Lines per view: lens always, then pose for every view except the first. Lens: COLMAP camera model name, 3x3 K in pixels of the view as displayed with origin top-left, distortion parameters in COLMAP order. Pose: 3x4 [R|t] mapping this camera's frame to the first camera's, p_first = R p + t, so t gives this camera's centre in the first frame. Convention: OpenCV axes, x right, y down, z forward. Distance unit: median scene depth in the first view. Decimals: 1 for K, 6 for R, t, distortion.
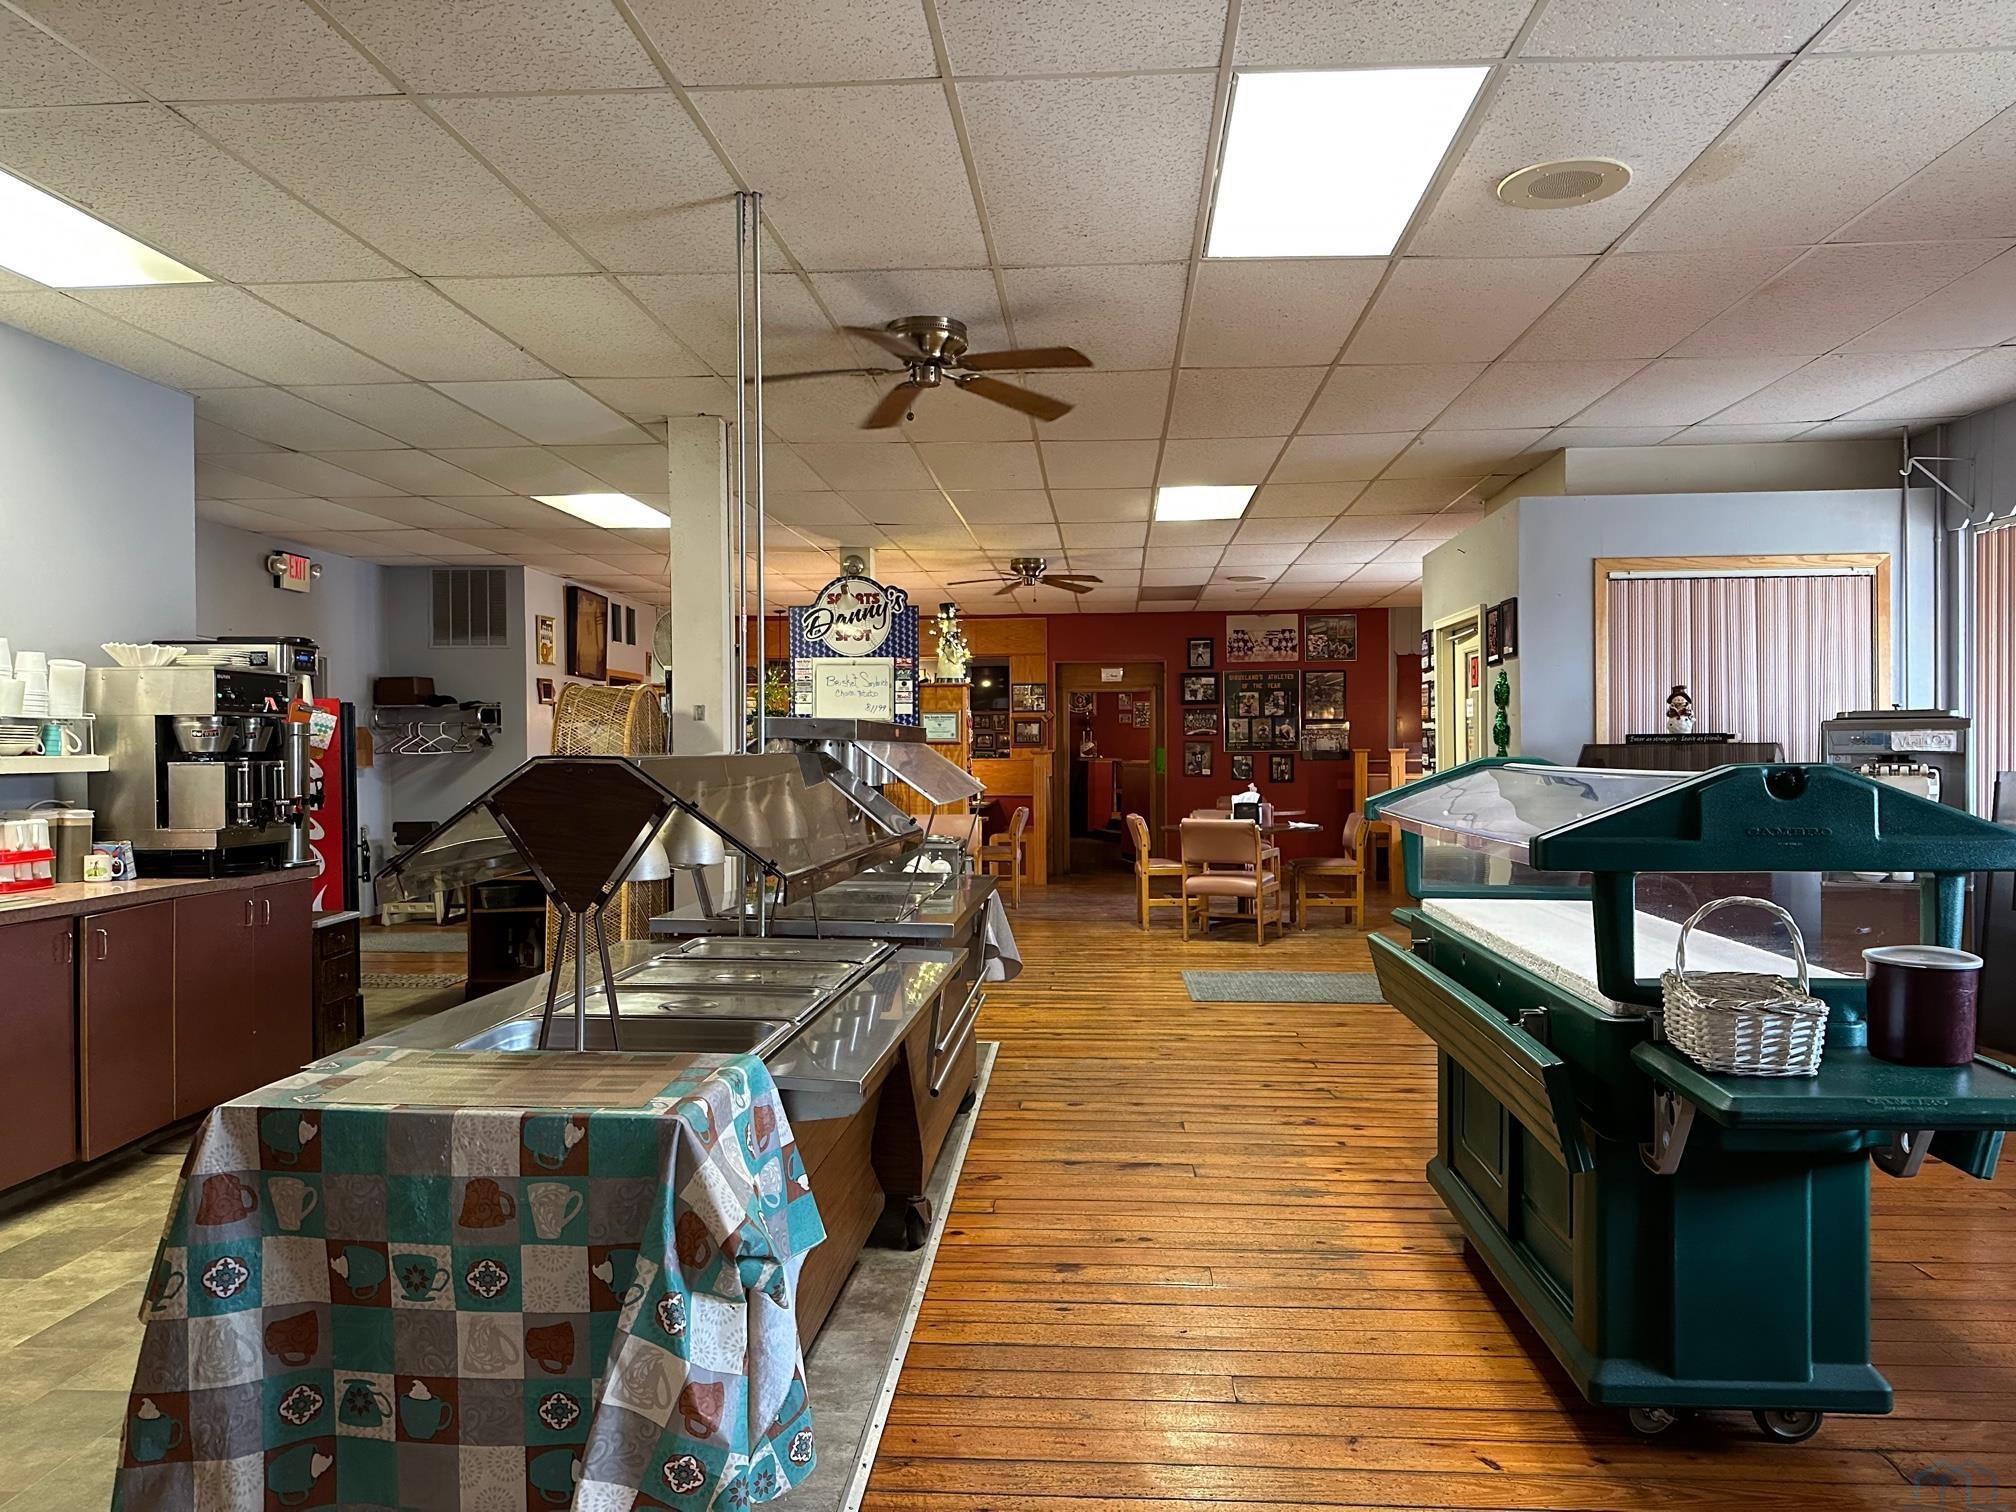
lens RADIAL K [[1412.6, 0, 1013.7], [0, 1412.6, 756.3], [0, 0, 1]] dist [0.065272, -0.064357]
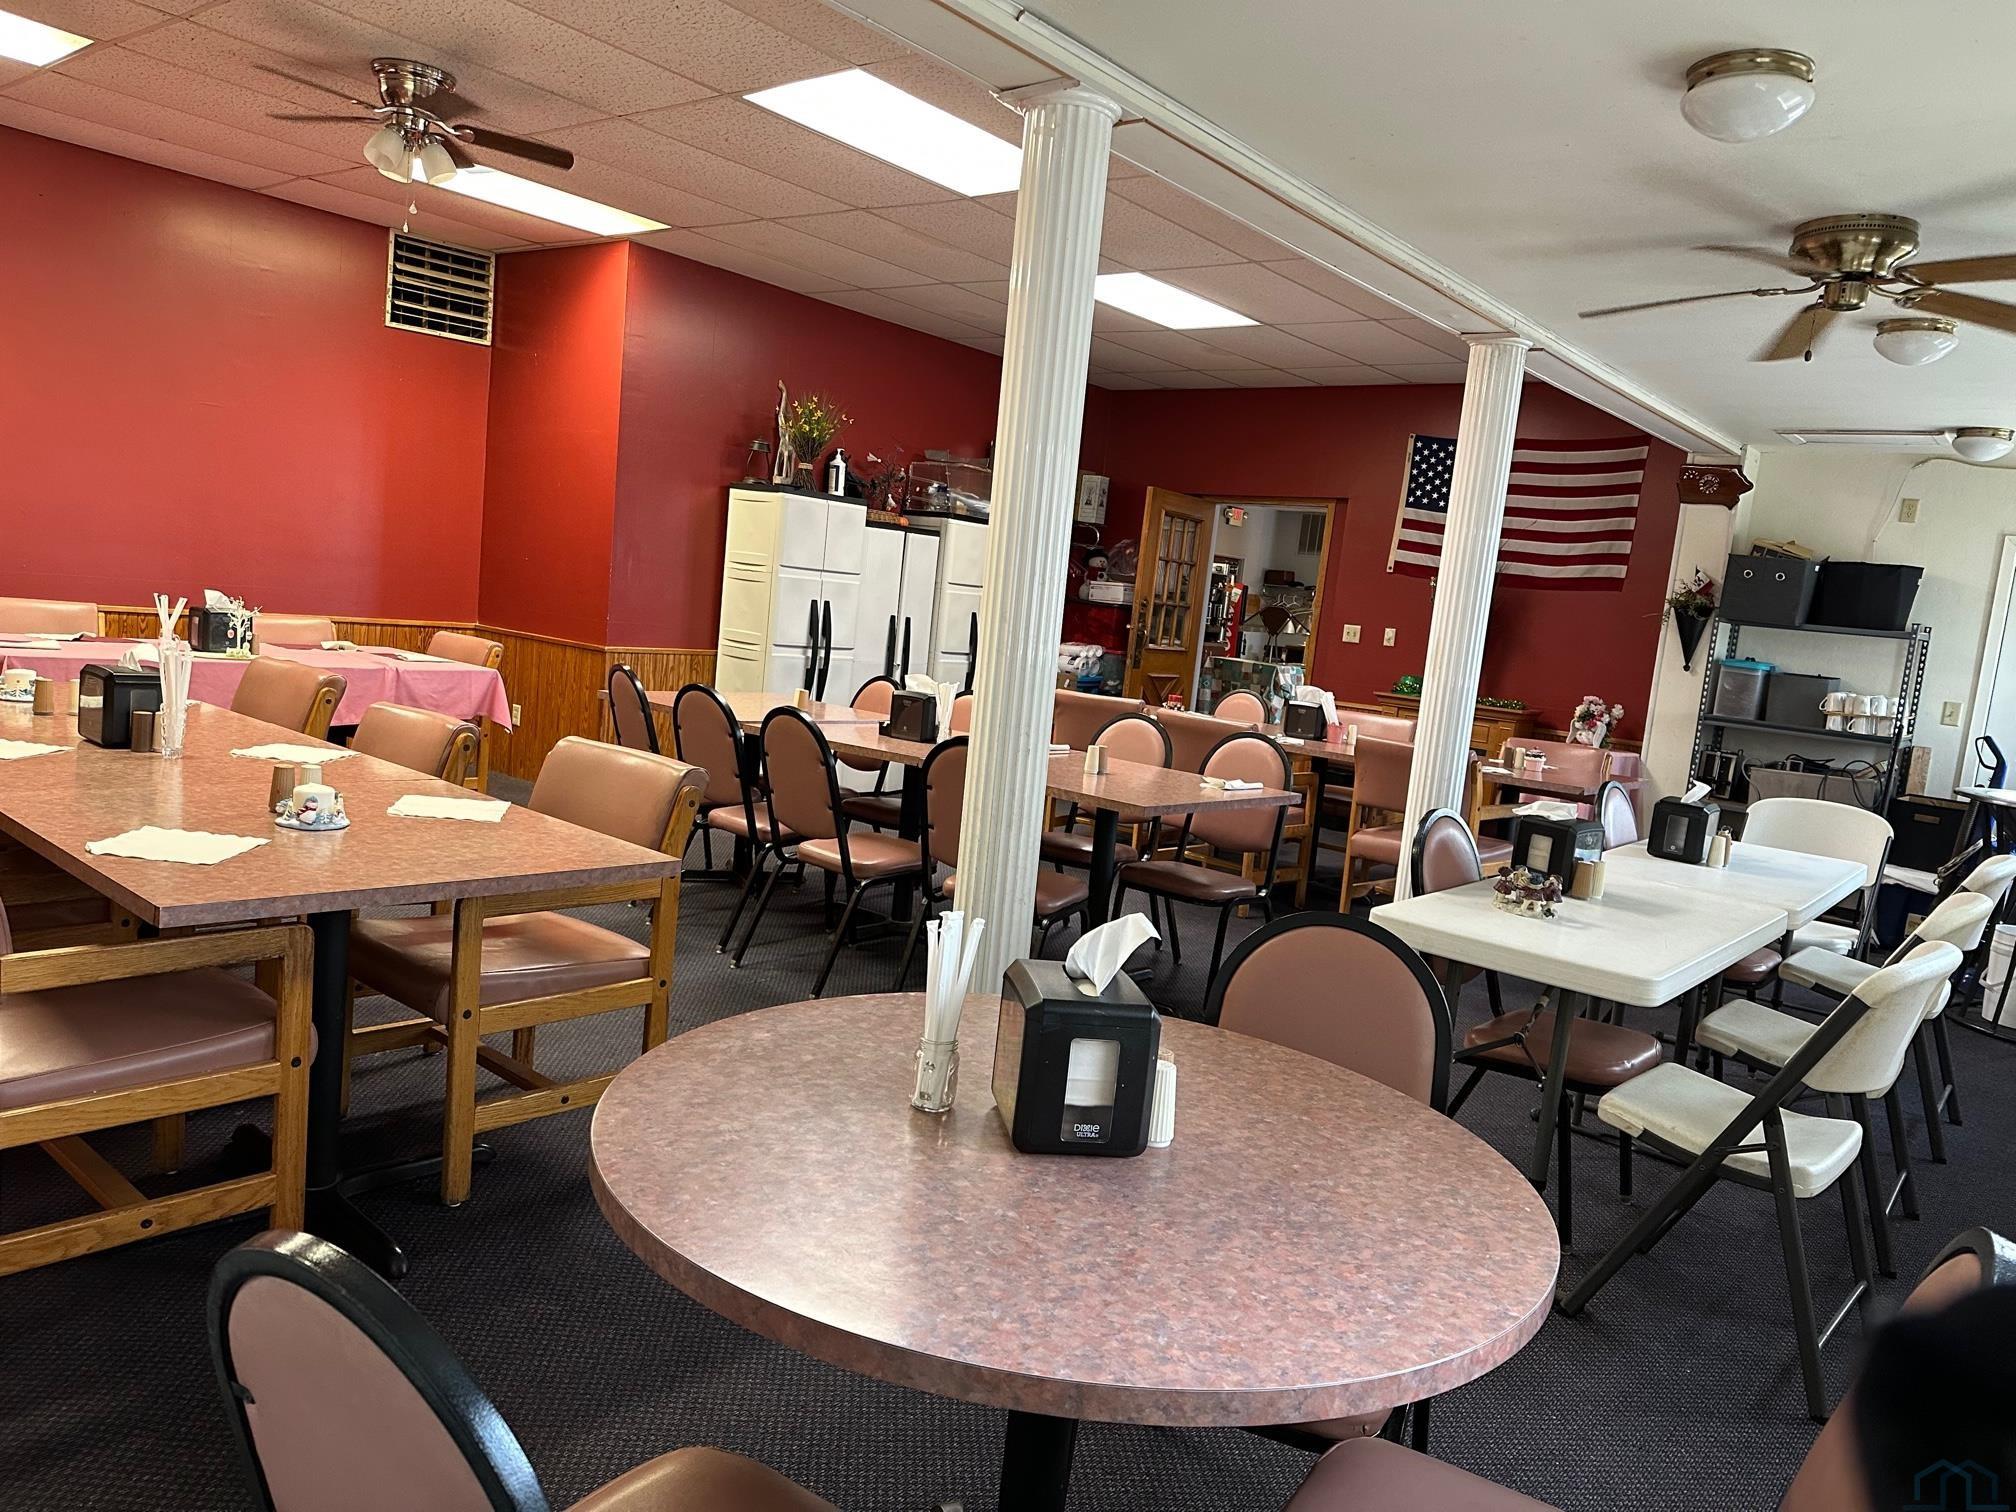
lens RADIAL K [[1412.6, 0, 1004.2], [0, 1412.6, 759.2], [0, 0, 1]] dist [0.065272, -0.064357]
pose [[0.810770, 0.151520, -0.565414, 0.702120], [-0.103537, 0.987809, 0.116248, 0.021490], [0.576135, -0.035709, 0.816574, -1.410434]]
